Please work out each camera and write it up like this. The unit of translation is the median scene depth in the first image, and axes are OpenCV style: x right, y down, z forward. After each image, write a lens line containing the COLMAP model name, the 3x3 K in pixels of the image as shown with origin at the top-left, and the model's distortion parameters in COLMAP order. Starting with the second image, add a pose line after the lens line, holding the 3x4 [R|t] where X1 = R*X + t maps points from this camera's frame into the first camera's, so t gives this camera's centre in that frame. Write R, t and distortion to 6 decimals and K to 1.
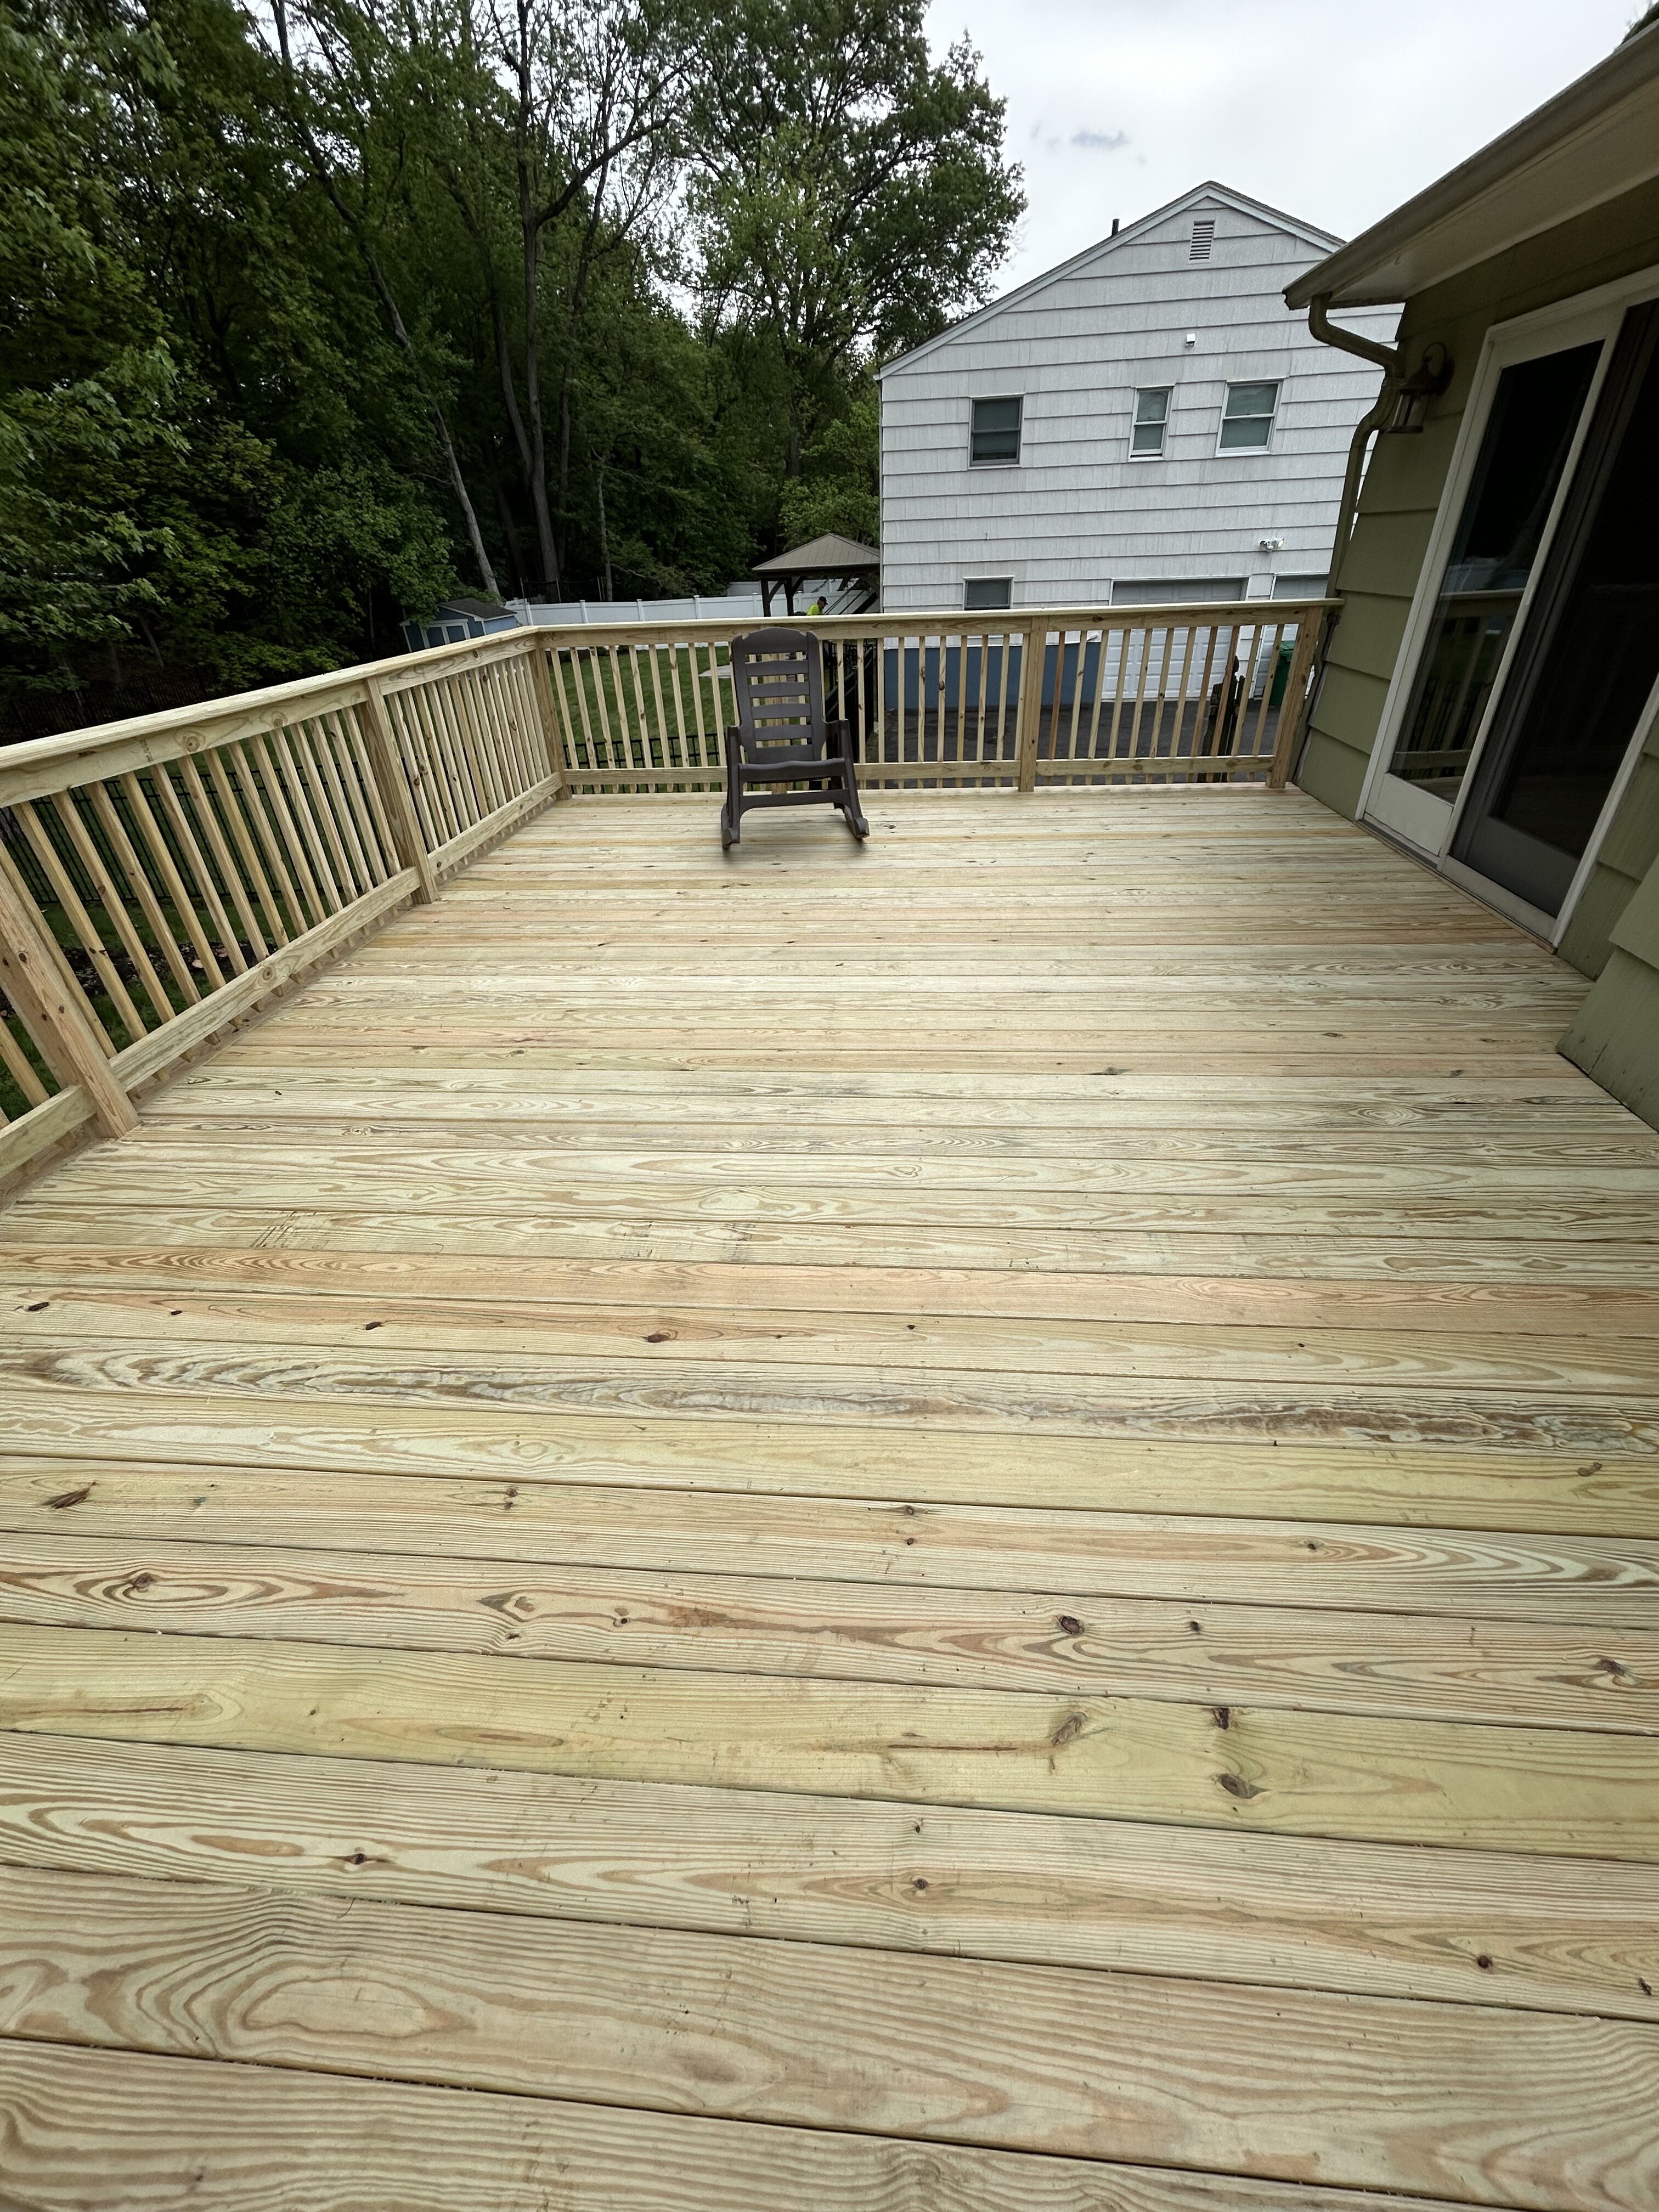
lens RADIAL K [[890.5, 0, 832.3], [0, 890.5, 1104.6], [0, 0, 1]] dist [0.002636, -0.000178]
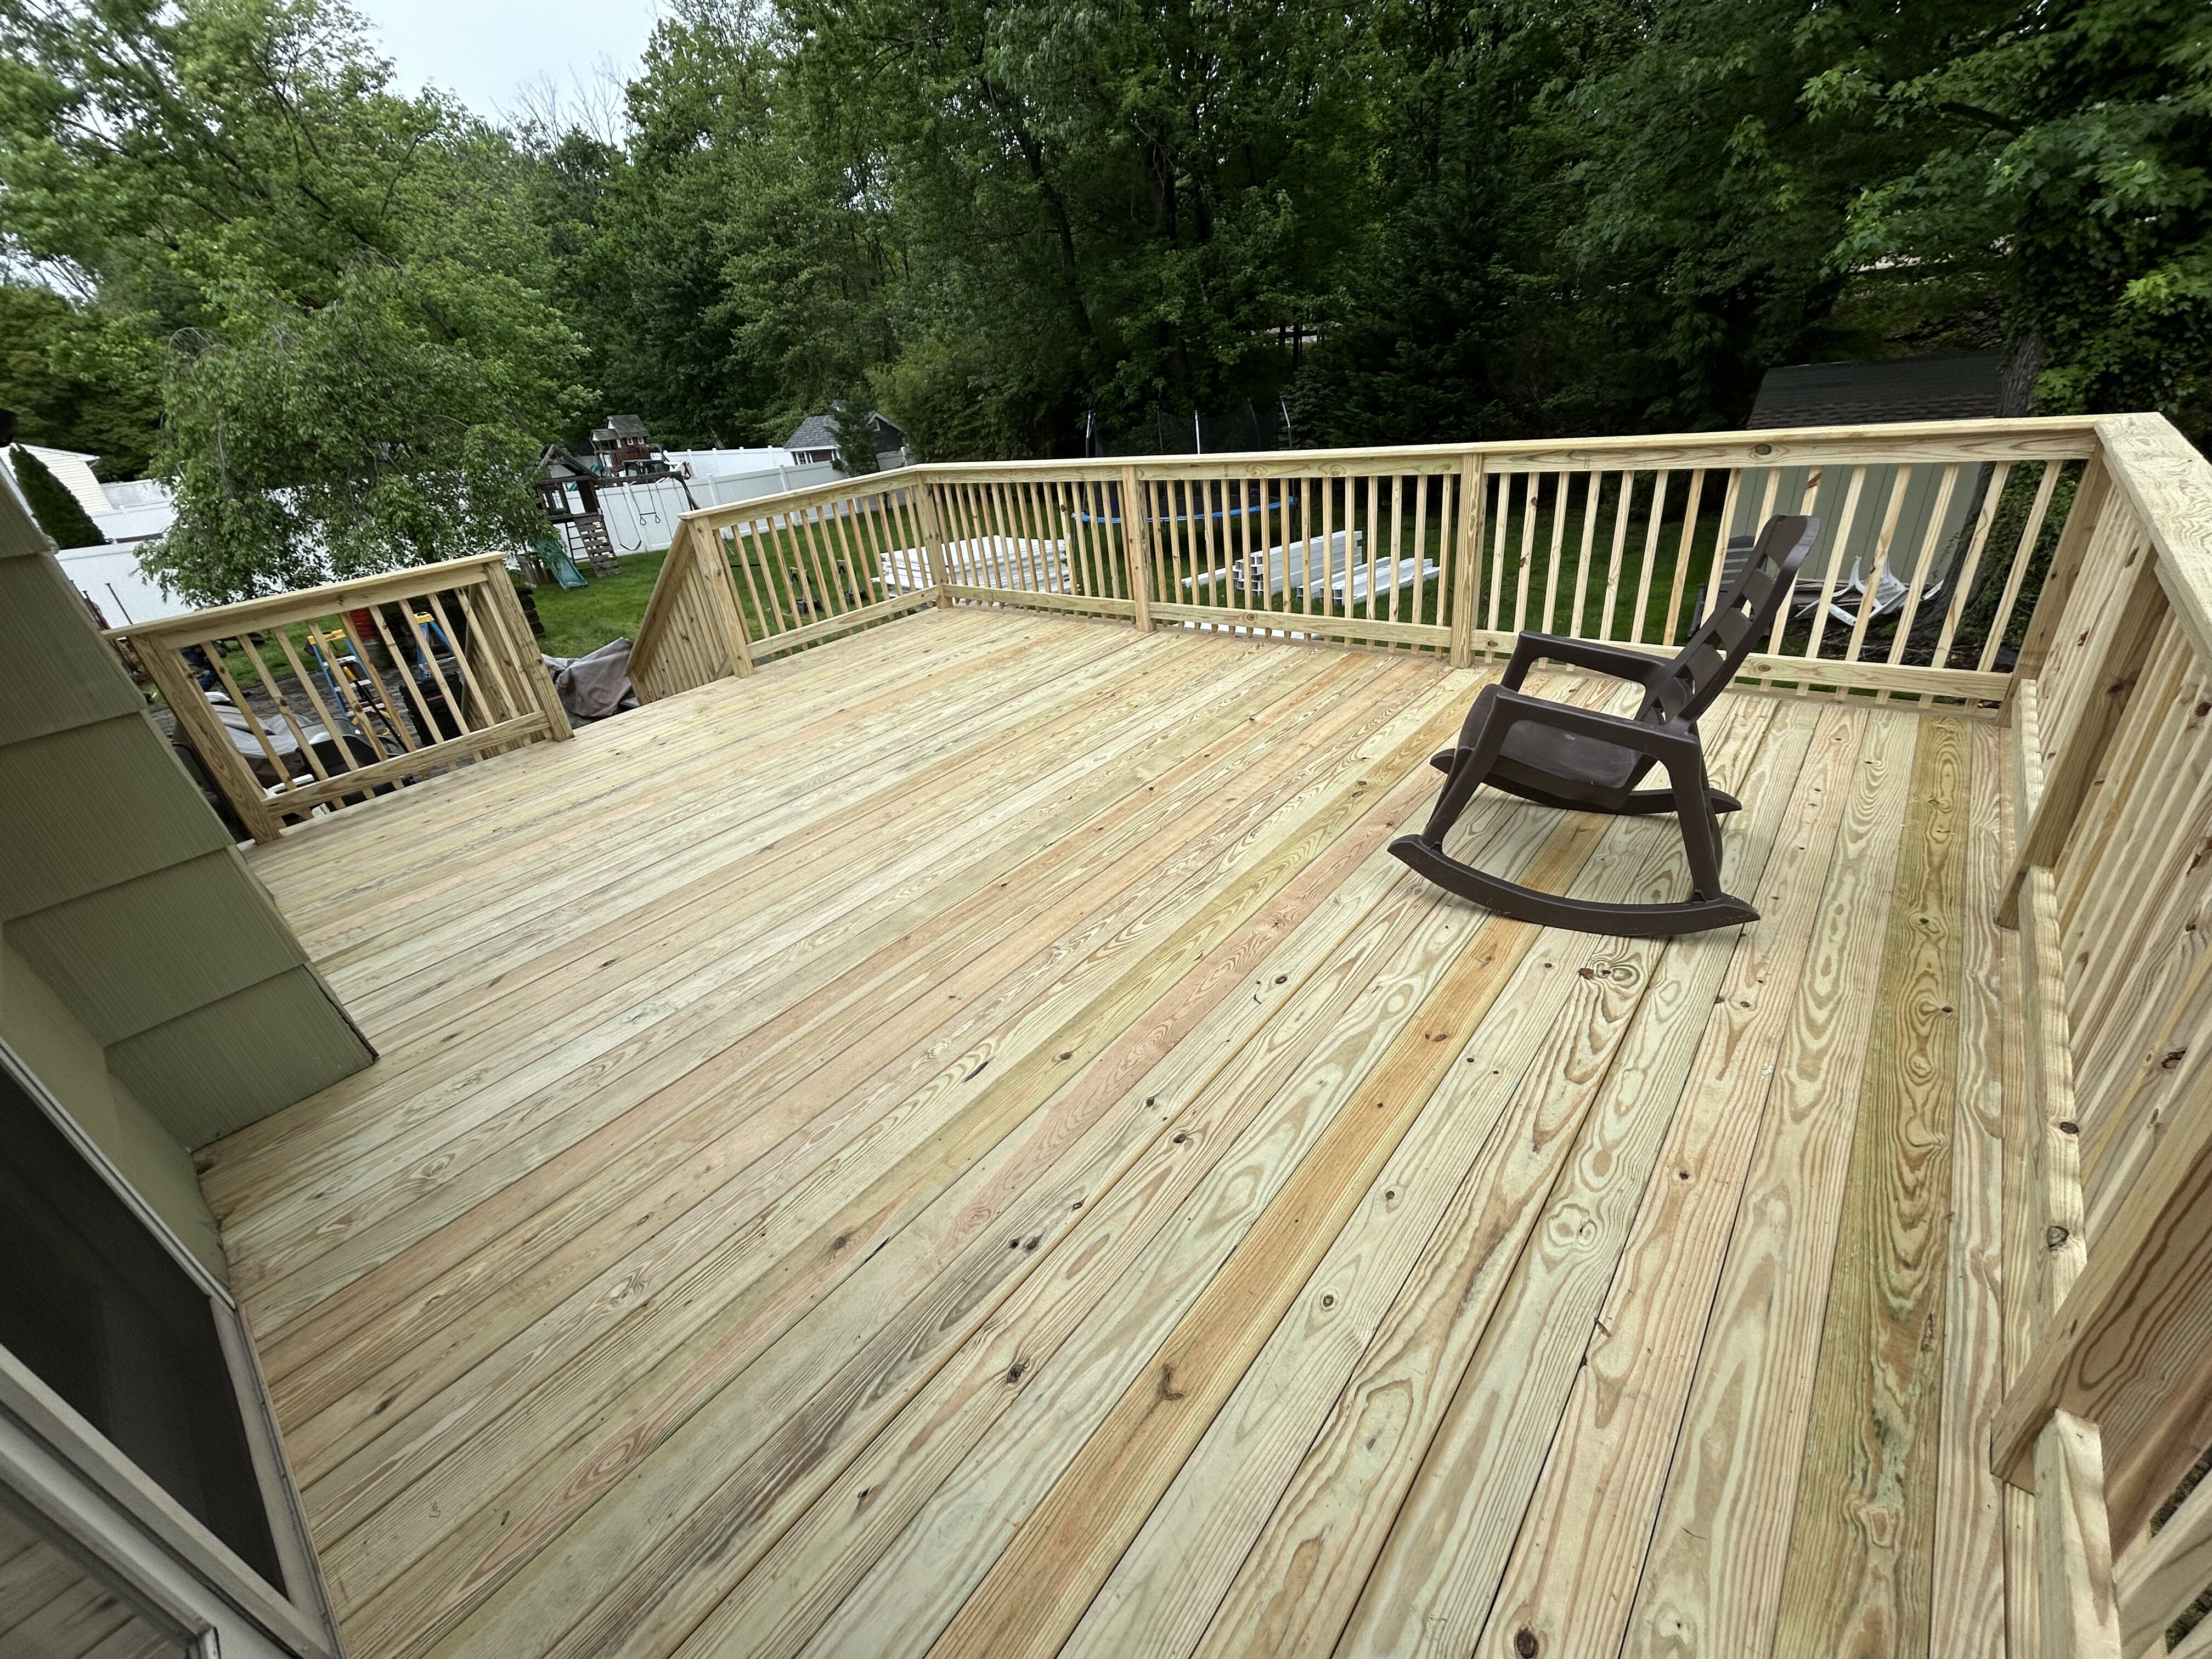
lens RADIAL K [[890.5, 0, 1111.2], [0, 890.5, 829.1], [0, 0, 1]] dist [0.002636, -0.000178]
pose [[-0.567836, 0.469966, -0.675791, 0.704819], [-0.322918, 0.627994, 0.708059, -0.891022], [0.757156, 0.620287, -0.204837, 1.283231]]
